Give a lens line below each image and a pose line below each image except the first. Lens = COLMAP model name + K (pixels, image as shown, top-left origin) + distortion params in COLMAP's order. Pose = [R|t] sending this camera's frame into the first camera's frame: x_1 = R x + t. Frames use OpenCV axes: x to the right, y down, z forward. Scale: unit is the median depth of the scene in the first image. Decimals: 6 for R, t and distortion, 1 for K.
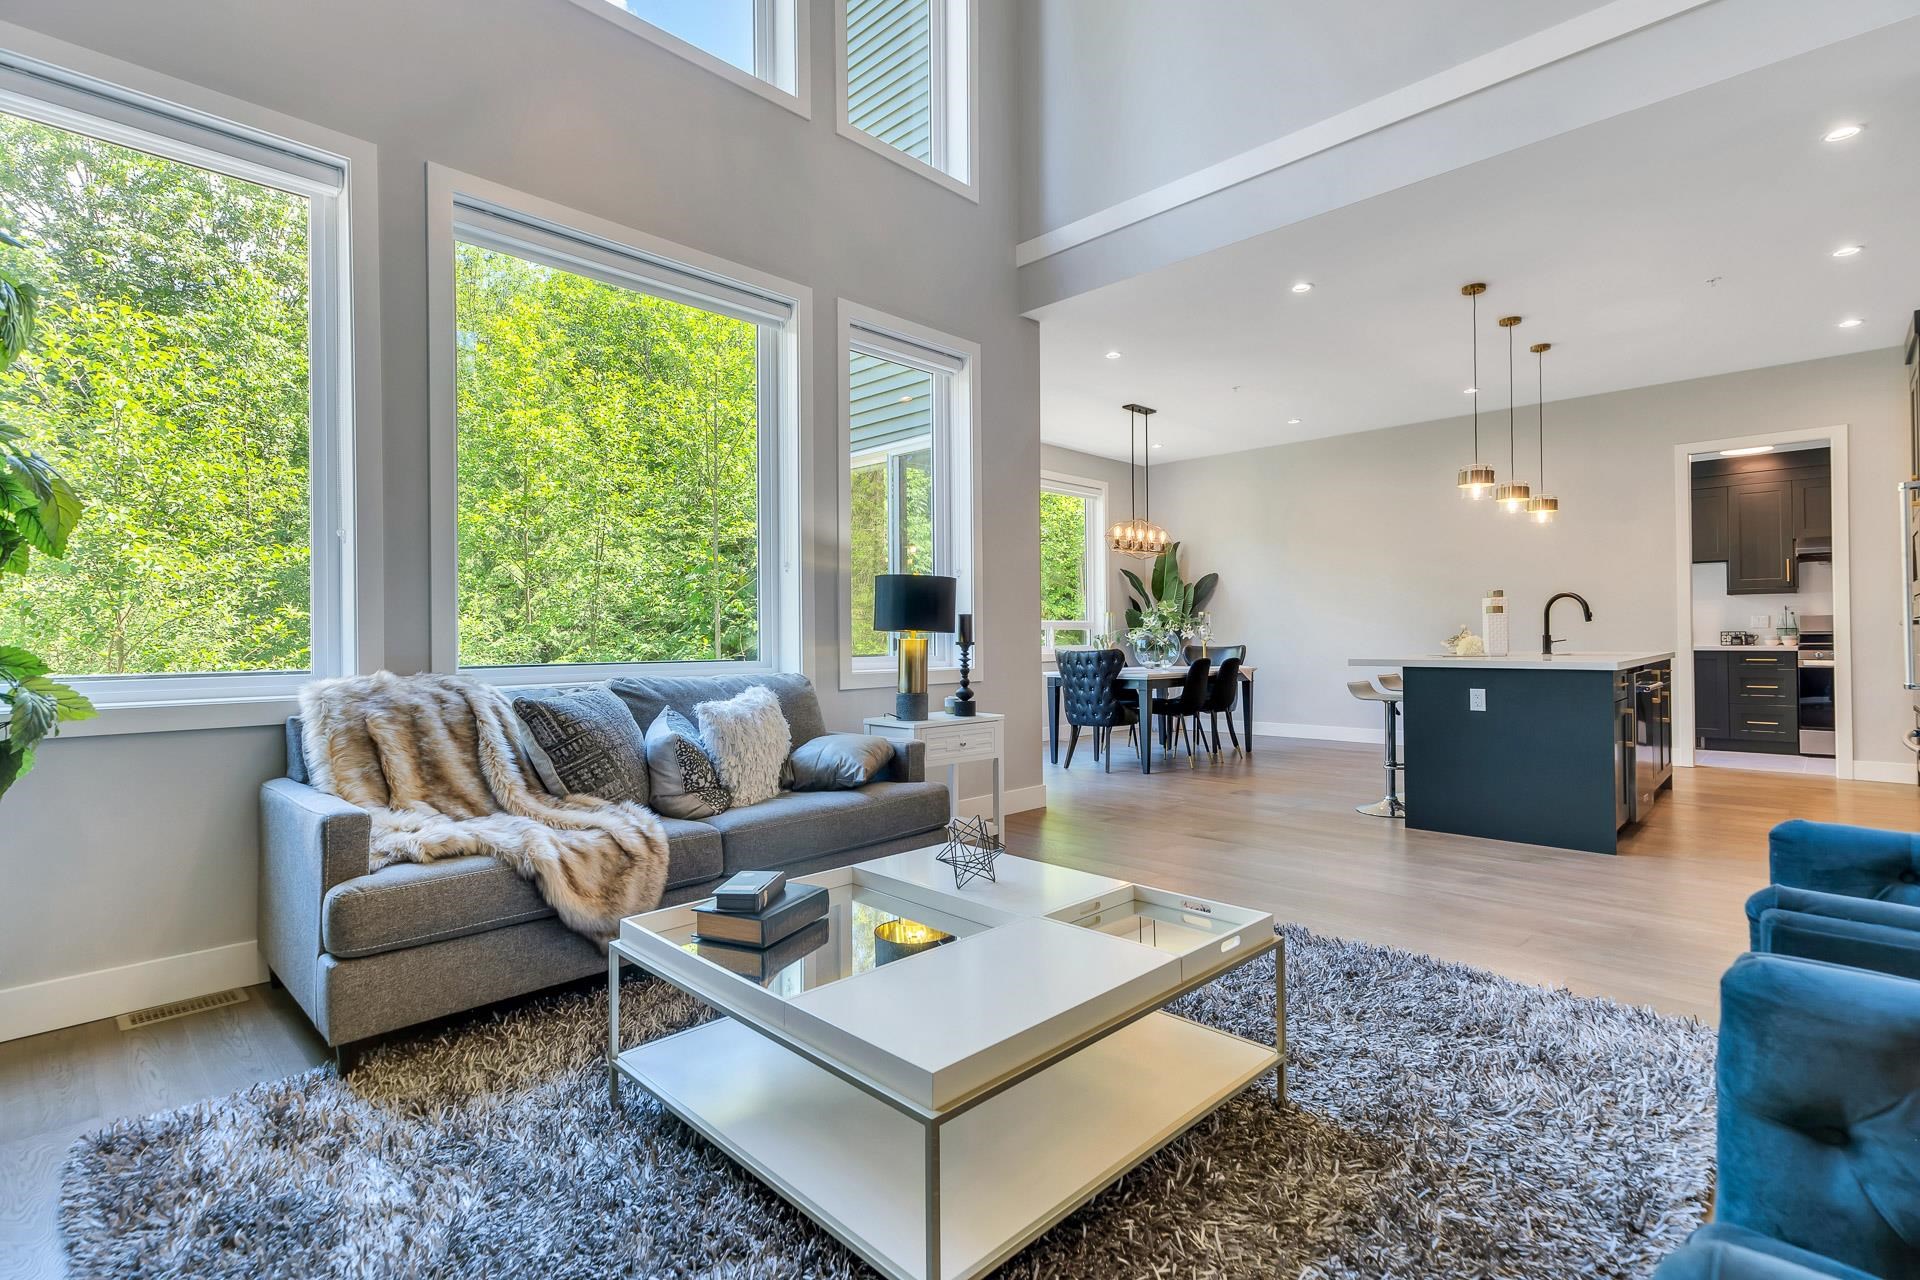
lens RADIAL K [[892.5, 0, 954.5], [0, 892.5, 633.9], [0, 0, 1]] dist [-0.004720, -0.001702]
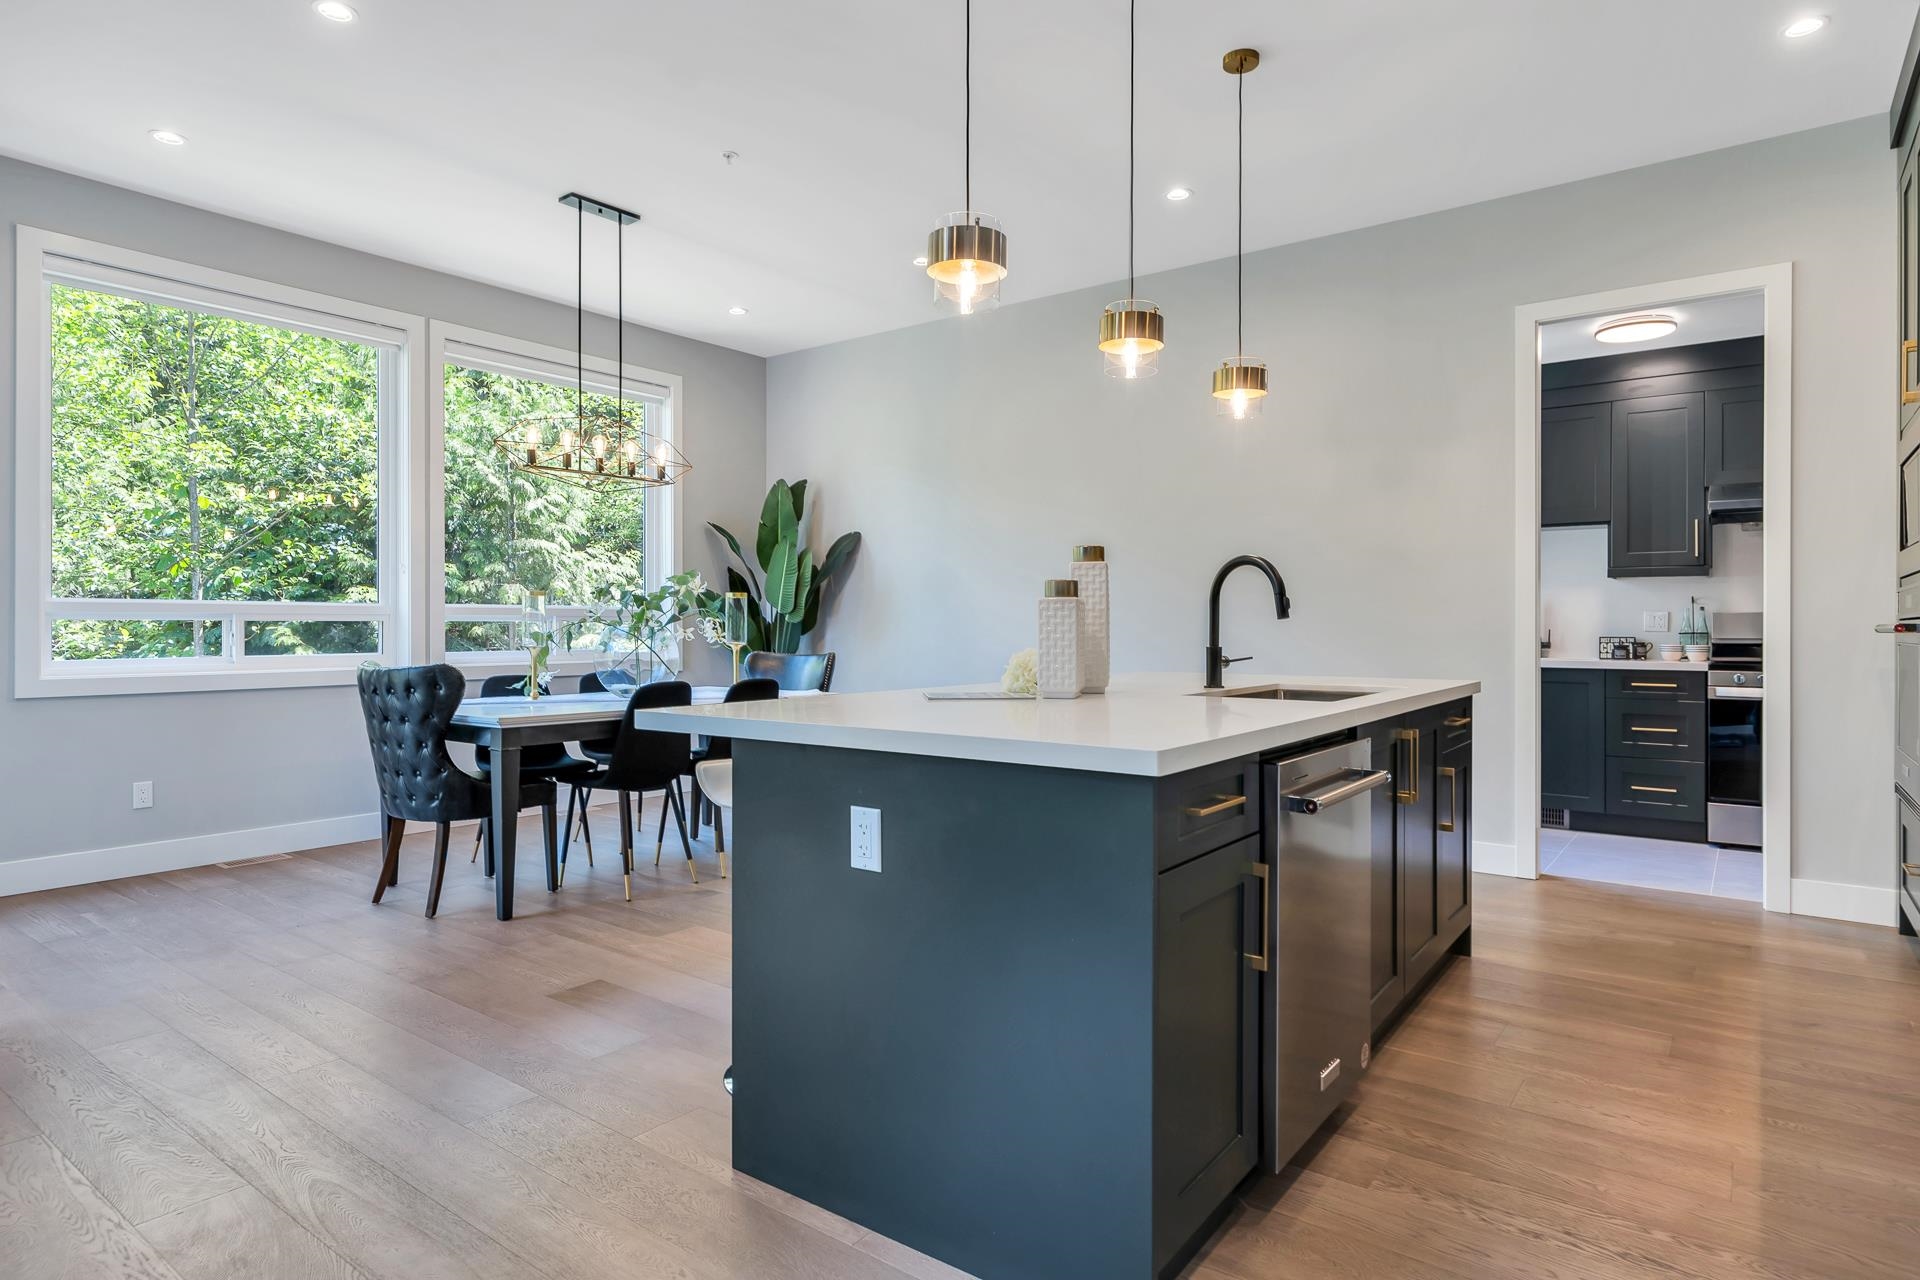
lens RADIAL K [[1074.5, 0, 963.2], [0, 1074.5, 637.5], [0, 0, 1]] dist [-0.004203, 0.000123]
pose [[0.989910, 0.008731, 0.141431, 0.344969], [-0.010522, 0.999874, 0.011920, -0.006985], [-0.141309, -0.013288, 0.989876, 0.349818]]
